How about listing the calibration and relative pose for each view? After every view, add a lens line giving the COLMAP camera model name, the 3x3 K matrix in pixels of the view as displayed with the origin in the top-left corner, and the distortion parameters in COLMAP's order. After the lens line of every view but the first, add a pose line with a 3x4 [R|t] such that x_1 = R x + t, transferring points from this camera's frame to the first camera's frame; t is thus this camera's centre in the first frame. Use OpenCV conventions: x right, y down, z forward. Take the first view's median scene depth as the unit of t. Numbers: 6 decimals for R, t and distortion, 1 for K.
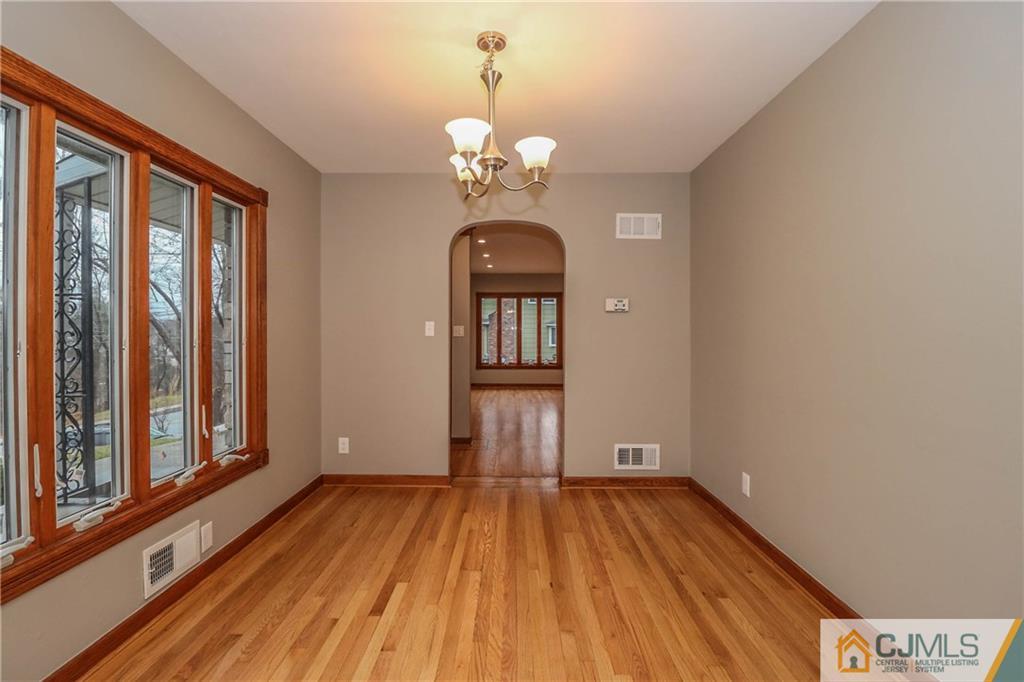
lens RADIAL K [[489.0, 0, 506.7], [0, 489.0, 334.9], [0, 0, 1]] dist [-0.017231, -0.000377]
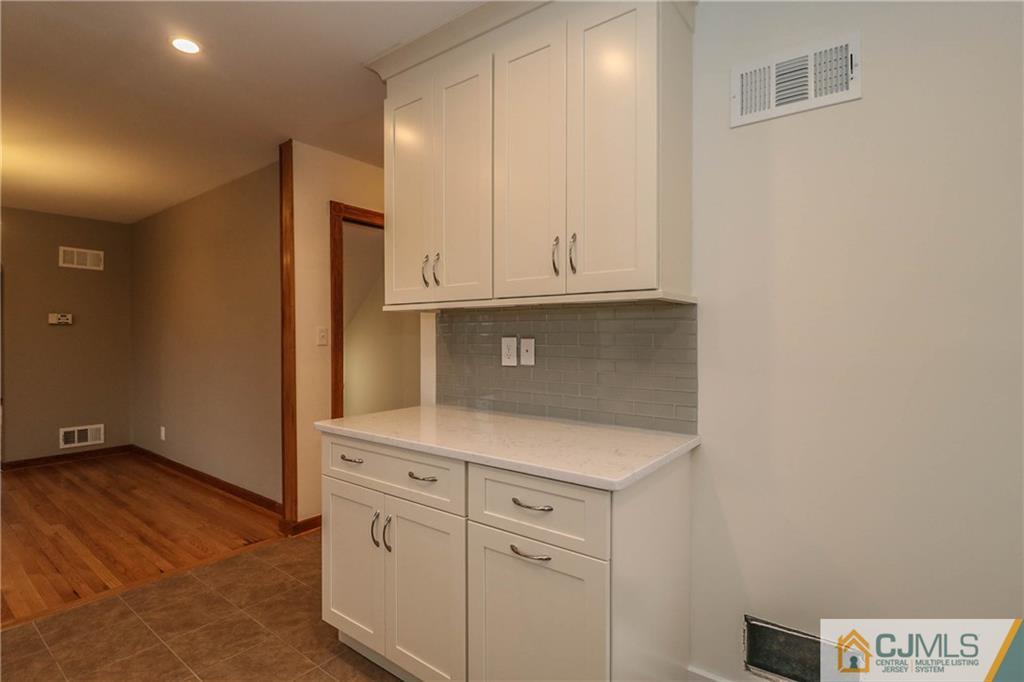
lens RADIAL K [[486.6, 0, 512.0], [0, 486.6, 341.0], [0, 0, 1]] dist [0.000876, -0.010403]
pose [[0.586290, -0.008658, 0.810055, -0.104049], [0.006969, 0.999960, 0.005644, -0.002624], [-0.810071, 0.002336, 0.586327, -0.688682]]
